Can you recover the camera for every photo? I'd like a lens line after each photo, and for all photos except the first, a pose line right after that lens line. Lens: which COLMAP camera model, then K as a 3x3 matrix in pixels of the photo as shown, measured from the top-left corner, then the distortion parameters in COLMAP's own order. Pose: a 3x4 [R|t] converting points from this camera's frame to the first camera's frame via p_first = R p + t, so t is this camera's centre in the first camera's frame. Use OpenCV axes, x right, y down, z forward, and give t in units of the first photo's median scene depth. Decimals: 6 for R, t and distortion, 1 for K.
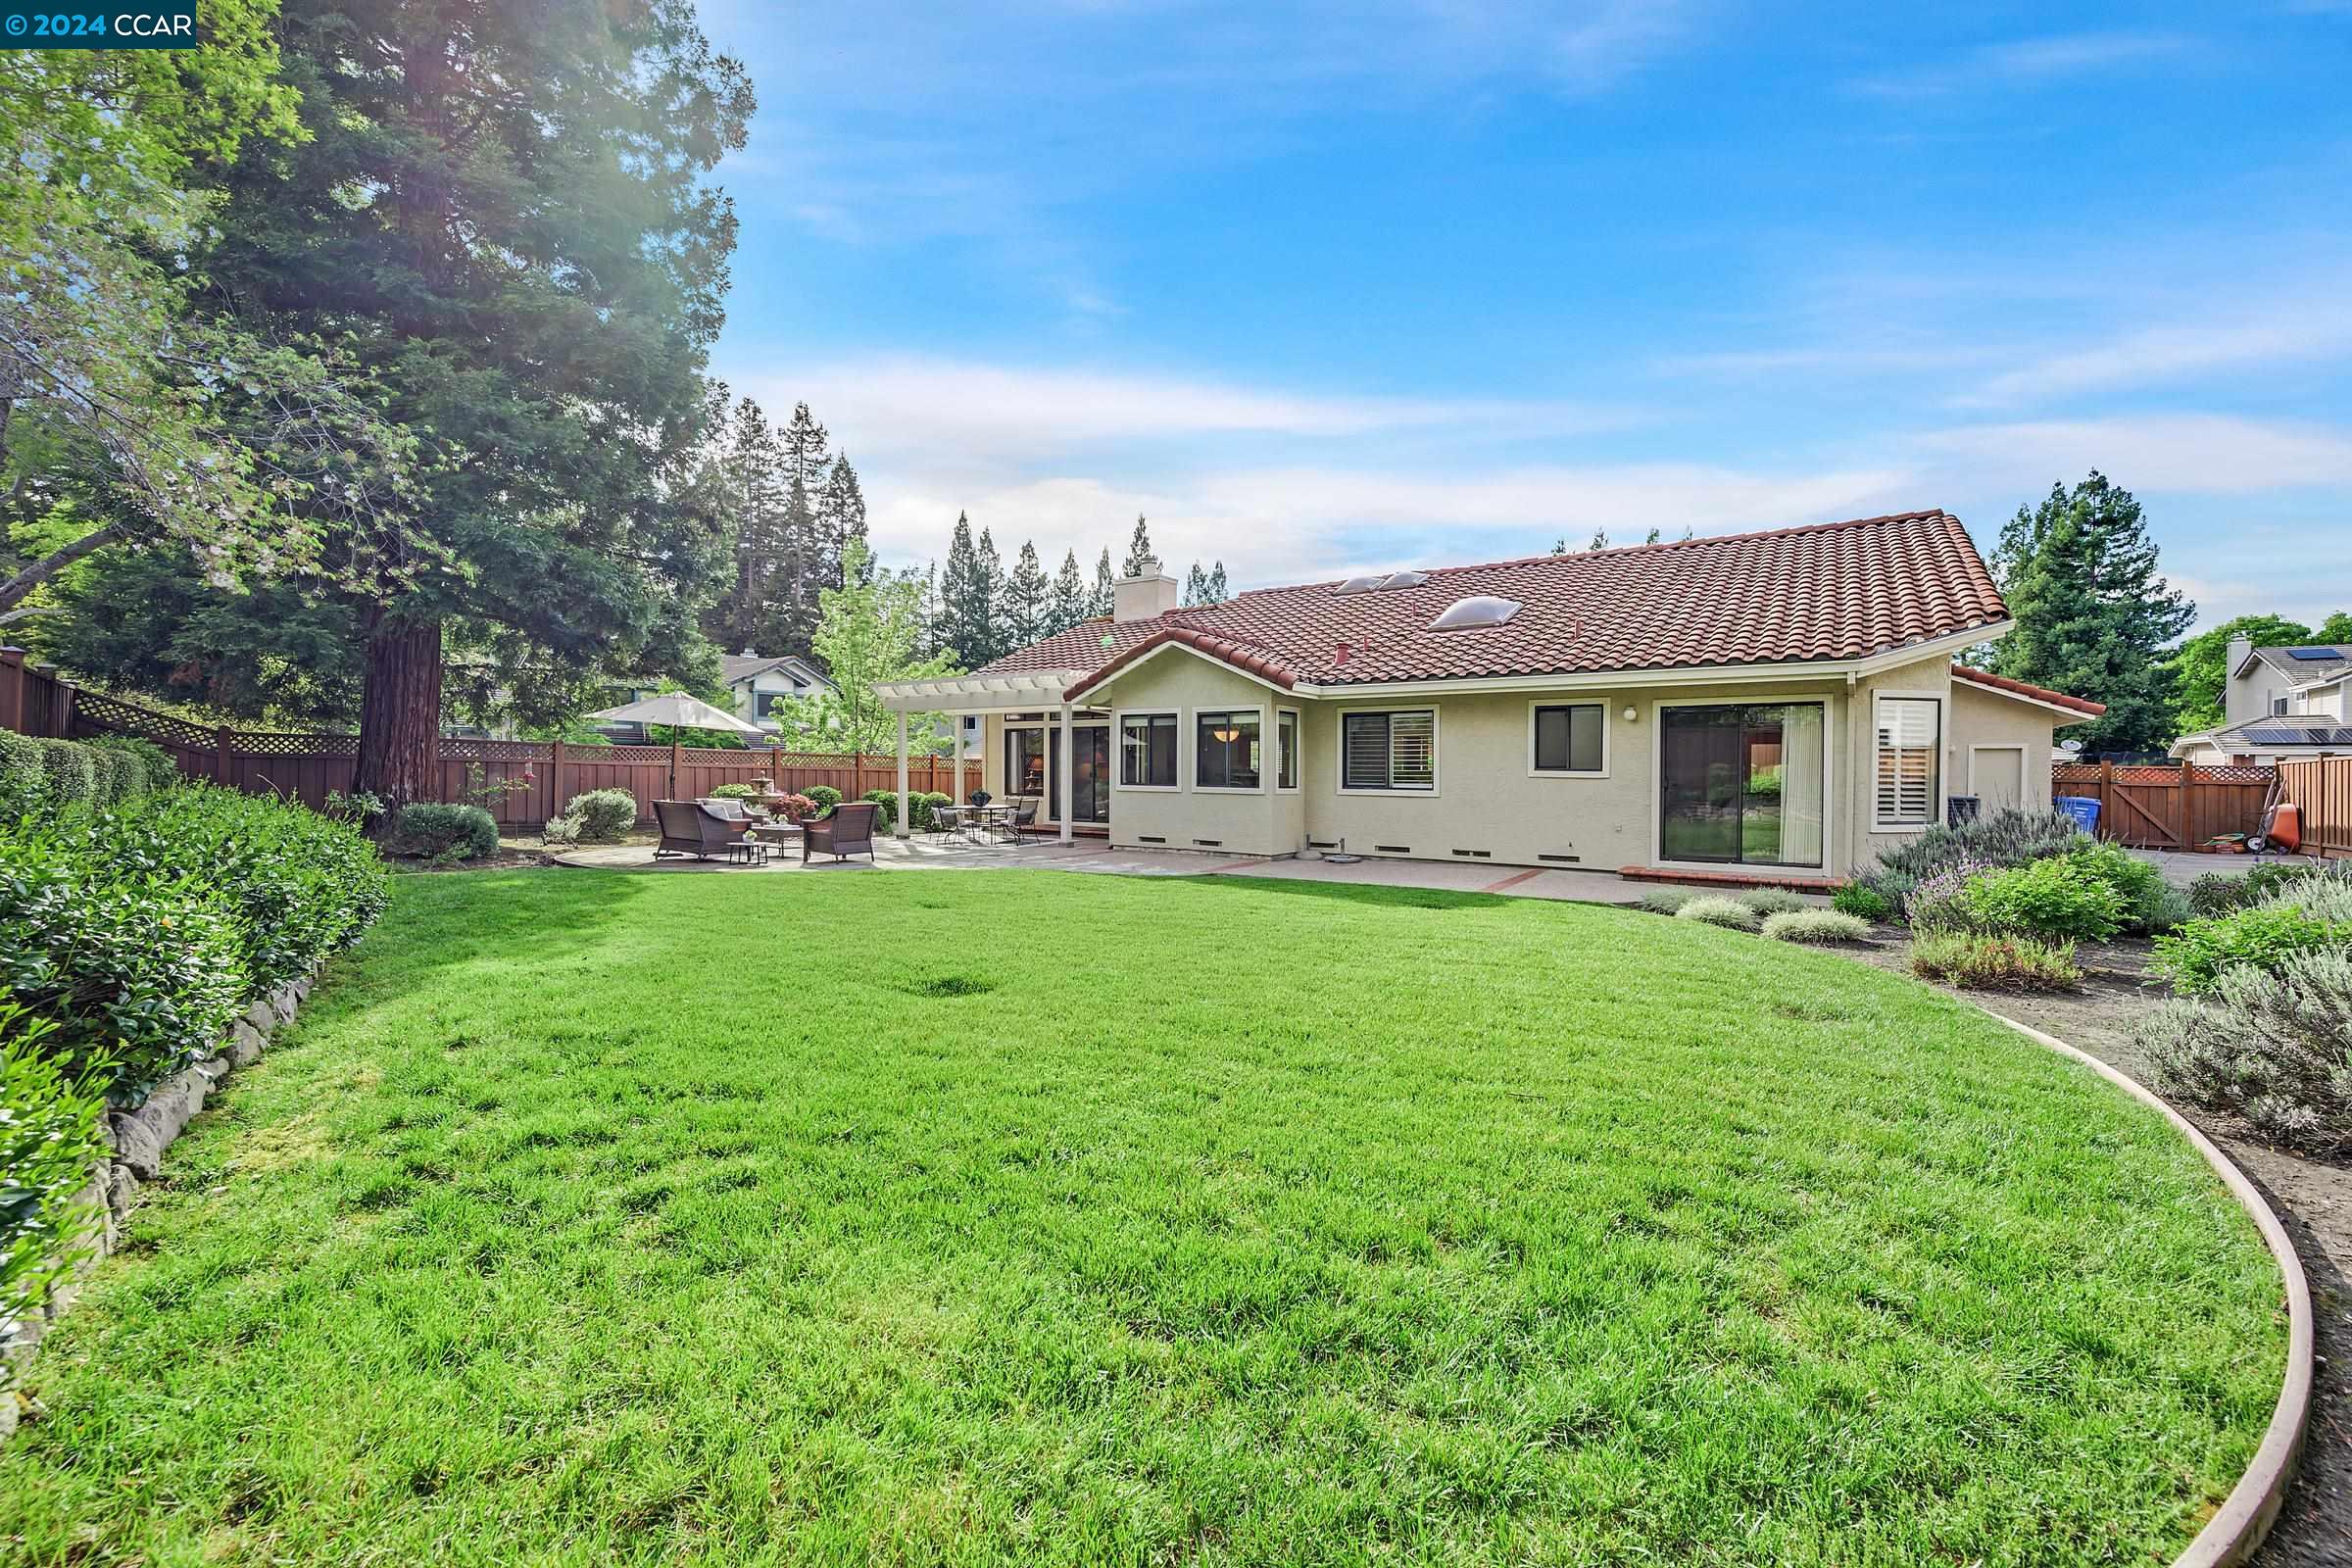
lens RADIAL K [[945.4, 0, 1173.3], [0, 945.4, 771.9], [0, 0, 1]] dist [0.001218, -0.000040]
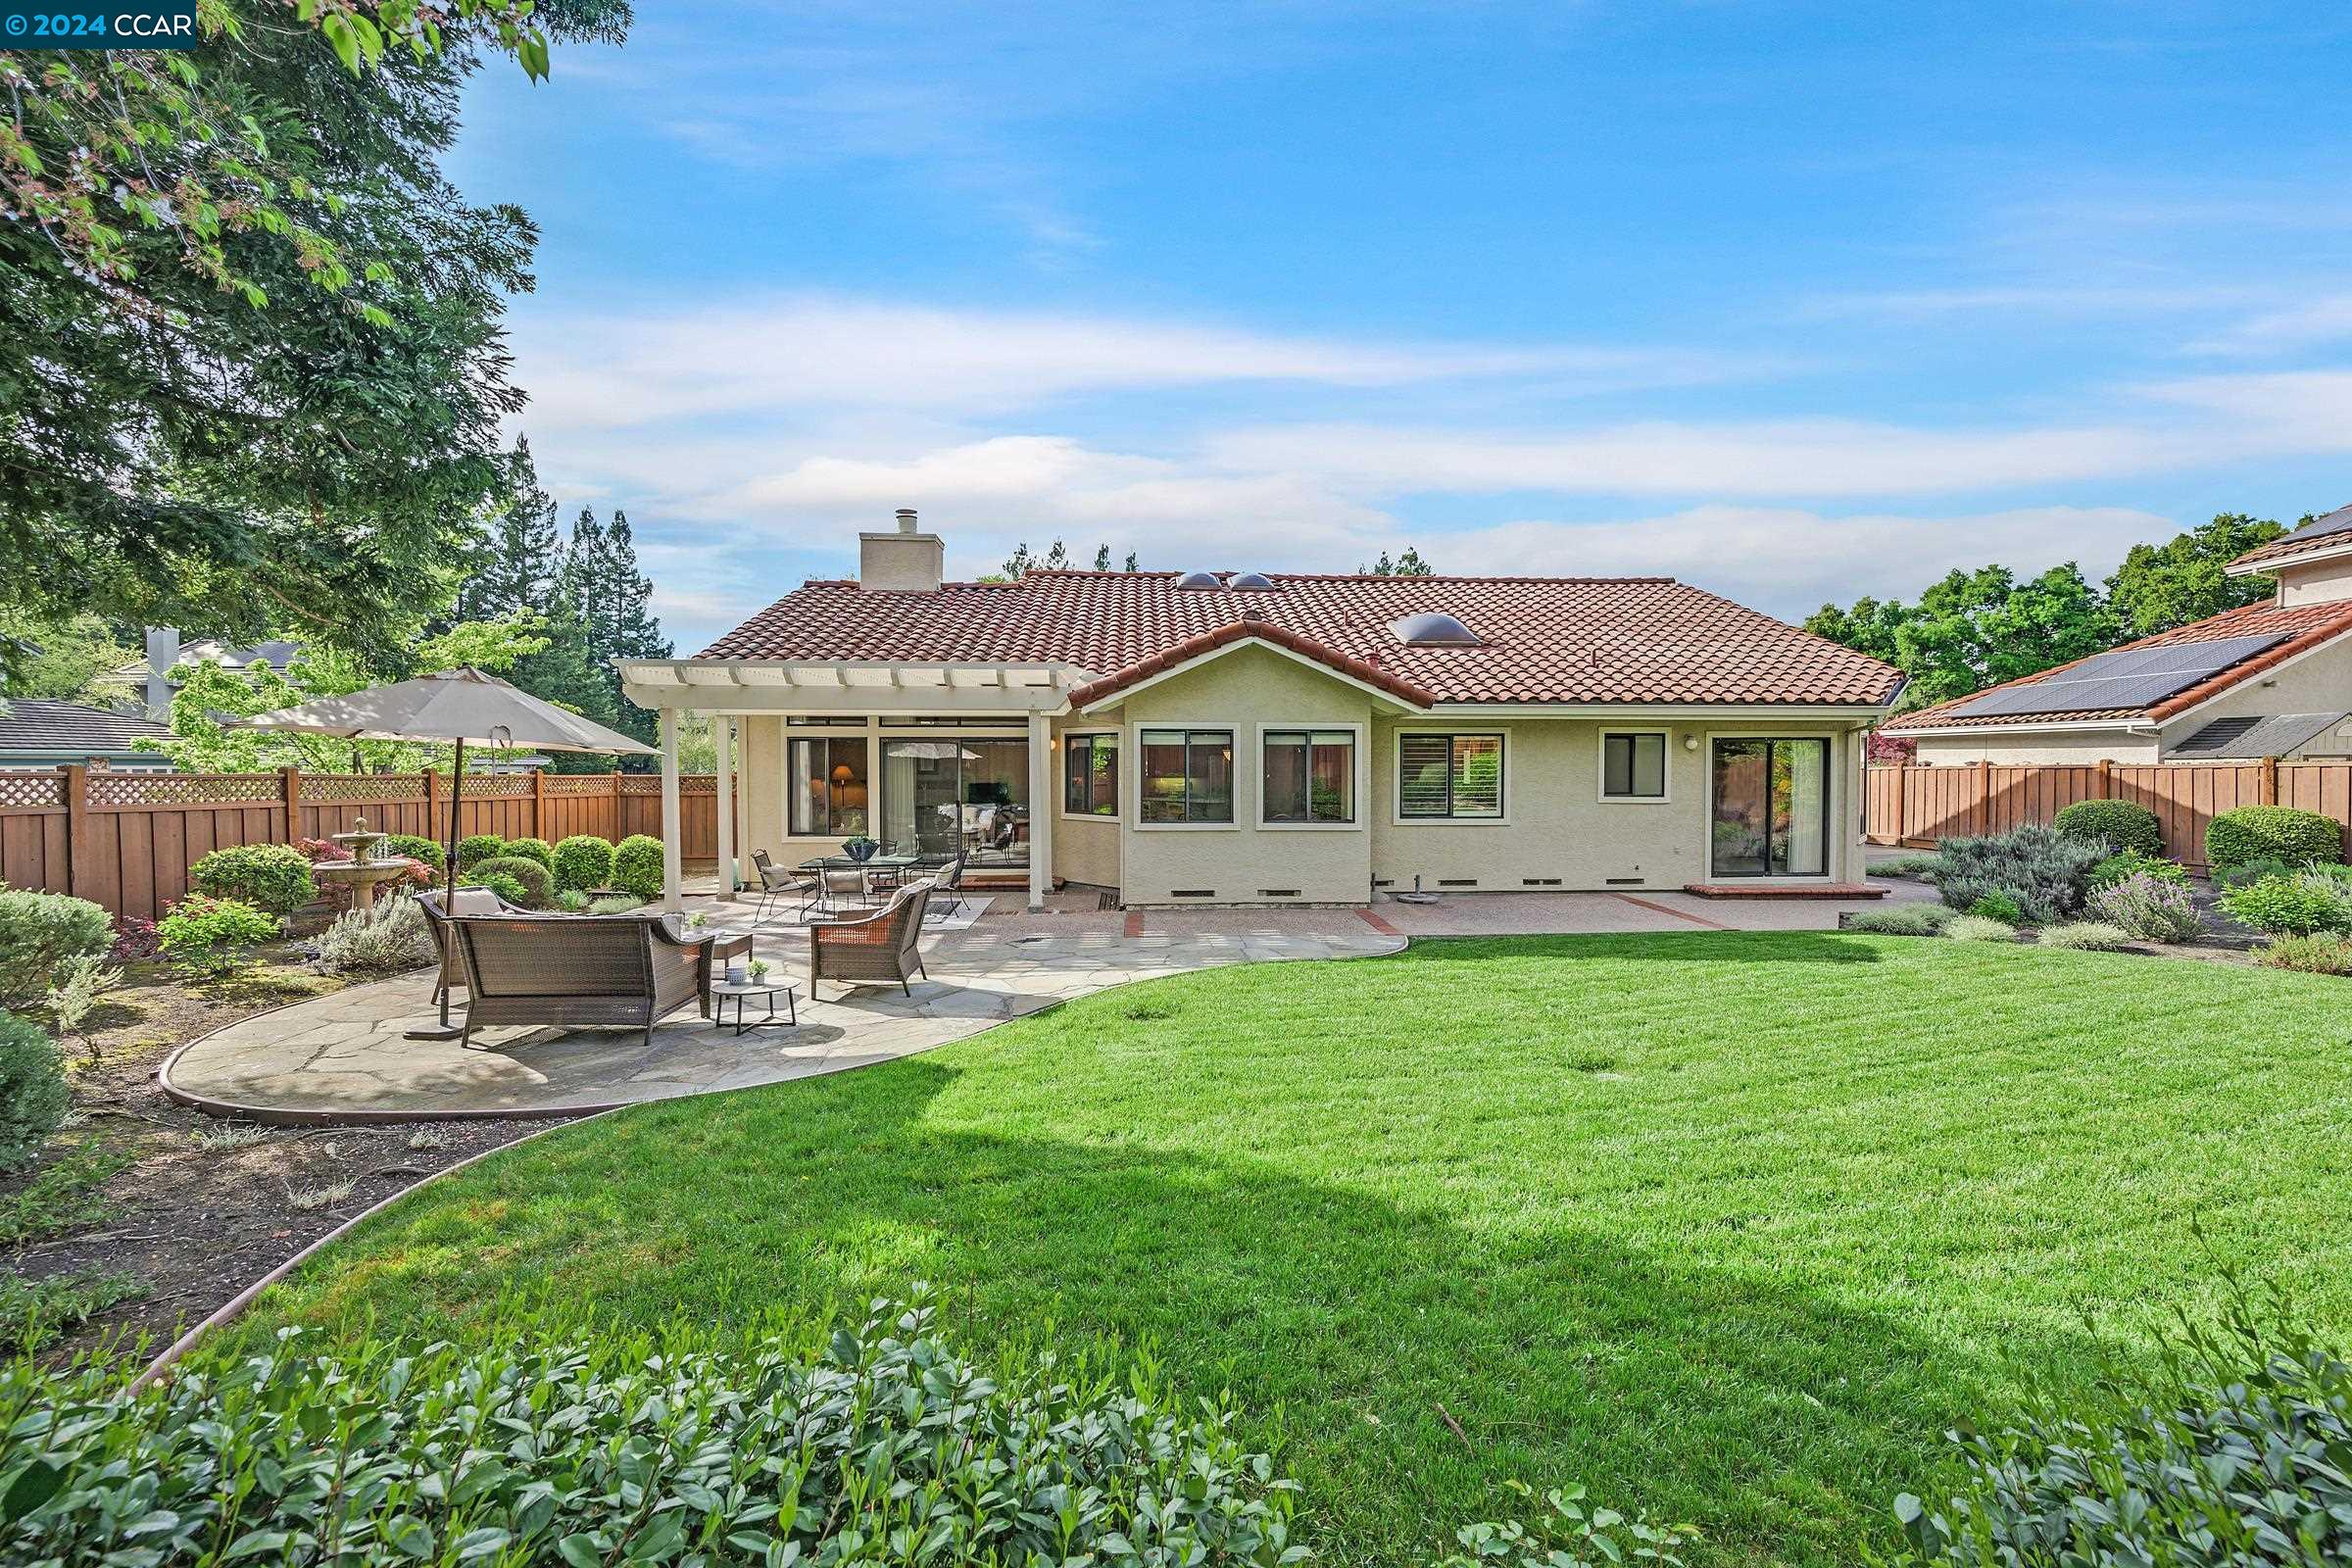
lens RADIAL K [[945.4, 0, 1174.4], [0, 945.4, 786.9], [0, 0, 1]] dist [0.001218, -0.000040]
pose [[0.785740, -0.021721, 0.618175, -0.522453], [0.006354, 0.999614, 0.027048, -0.036584], [-0.618524, -0.017325, 0.785575, 0.422187]]
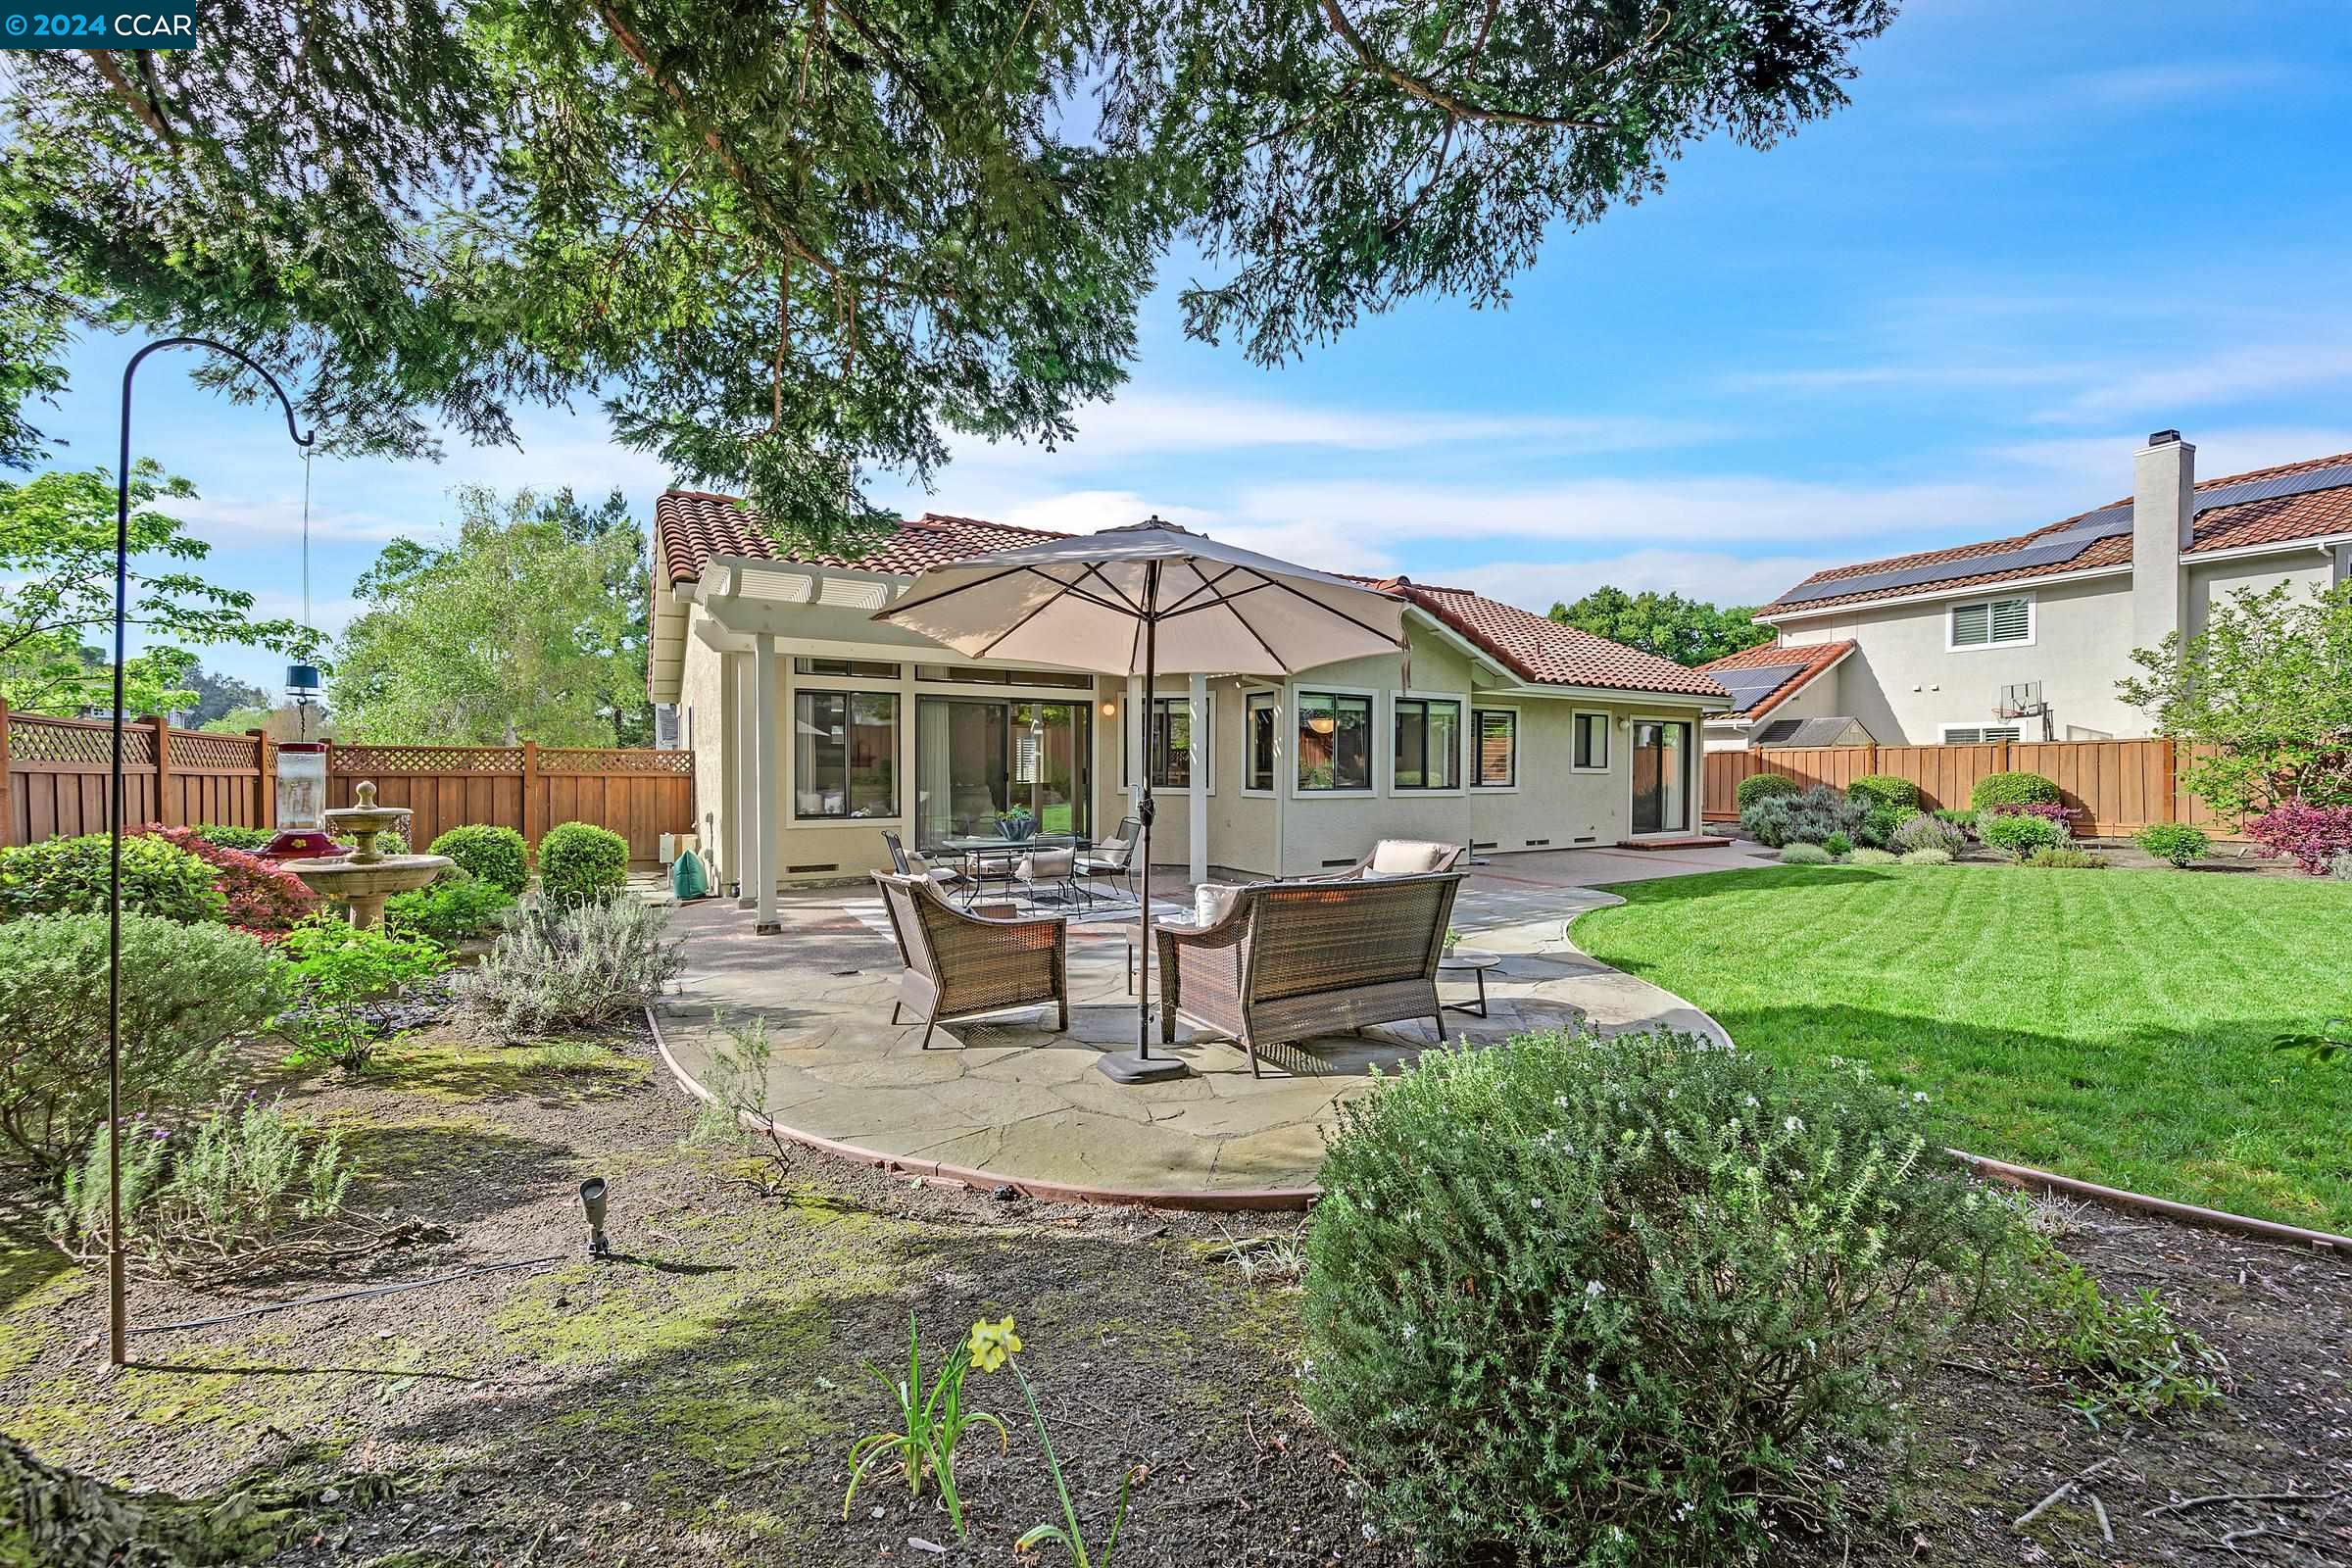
lens RADIAL K [[933.2, 0, 1182.3], [0, 933.2, 792.7], [0, 0, 1]] dist [0.003425, 0.000085]
pose [[0.405110, -0.032950, 0.913674, -0.764444], [-0.001615, 0.999323, 0.036755, -0.010900], [-0.914266, -0.016366, 0.404783, 0.841600]]
